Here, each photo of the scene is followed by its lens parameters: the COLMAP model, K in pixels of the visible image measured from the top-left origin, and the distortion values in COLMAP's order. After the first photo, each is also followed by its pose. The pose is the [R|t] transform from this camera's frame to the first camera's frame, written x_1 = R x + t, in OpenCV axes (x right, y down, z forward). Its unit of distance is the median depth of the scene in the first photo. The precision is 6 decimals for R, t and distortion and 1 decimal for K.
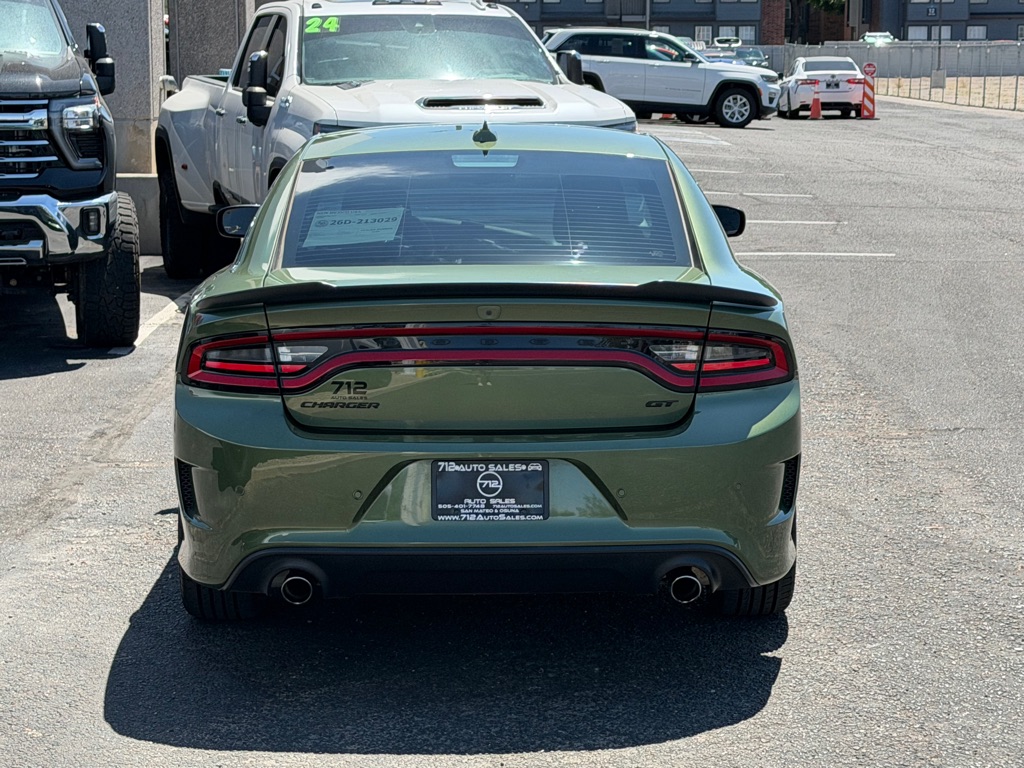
lens RADIAL K [[2331.5, 0, 512.0], [0, 2331.5, 384.0], [0, 0, 1]] dist [0.125598, 0.648245]
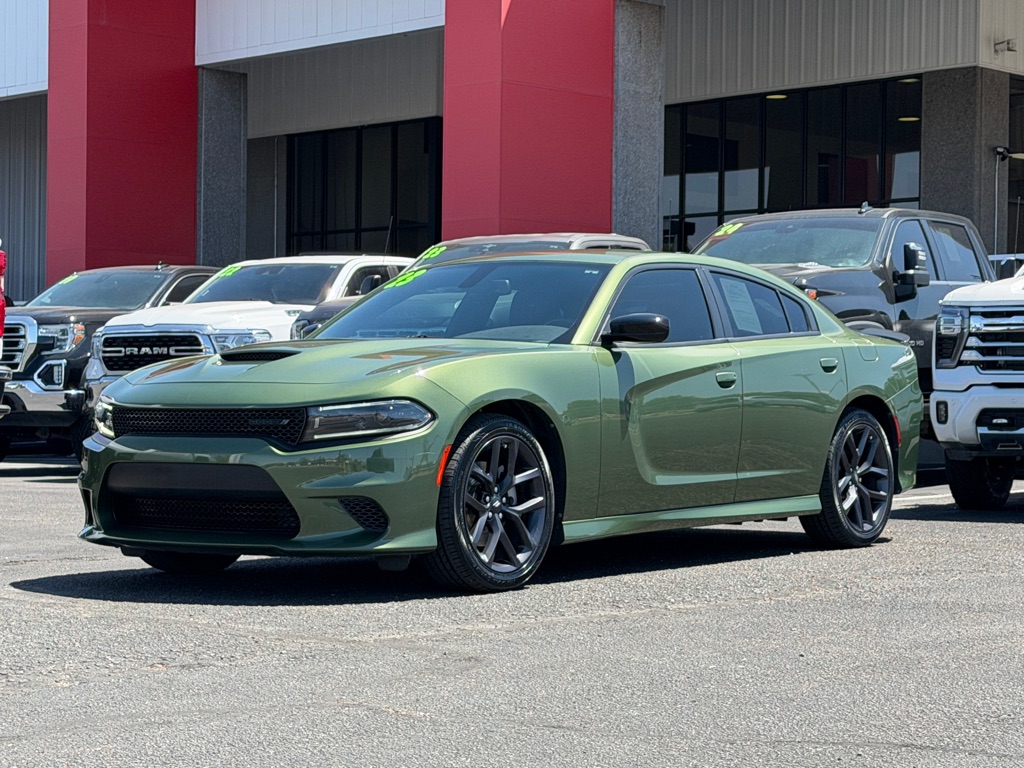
lens RADIAL K [[2315.0, 0, 512.0], [0, 2315.0, 384.0], [0, 0, 1]] dist [0.160031, 0.213223]
pose [[0.699767, -0.002629, -0.714367, 0.601340], [-0.101414, 0.989500, -0.102982, 0.070733], [0.707136, 0.144510, 0.692153, 0.039370]]
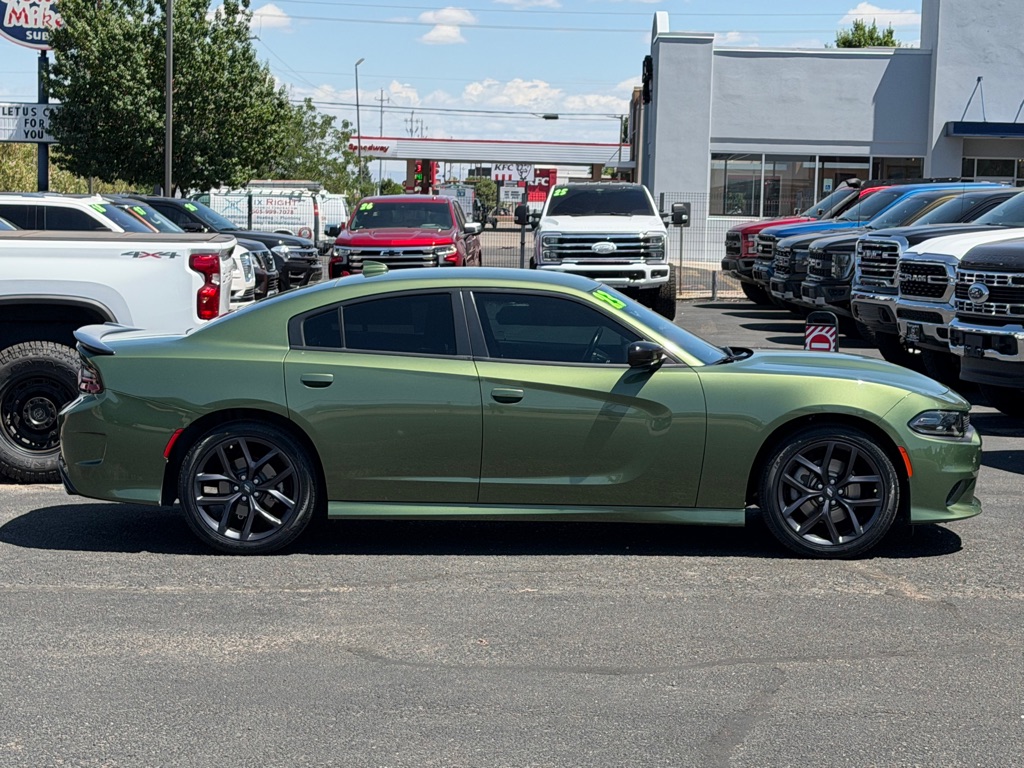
lens RADIAL K [[2318.2, 0, 506.7], [0, 2318.2, 403.4], [0, 0, 1]] dist [0.202873, -0.277150]
pose [[-0.033412, 0.089894, -0.995391, 1.018076], [-0.150717, 0.984104, 0.093934, -0.112749], [0.988012, 0.153160, -0.019333, 0.700651]]
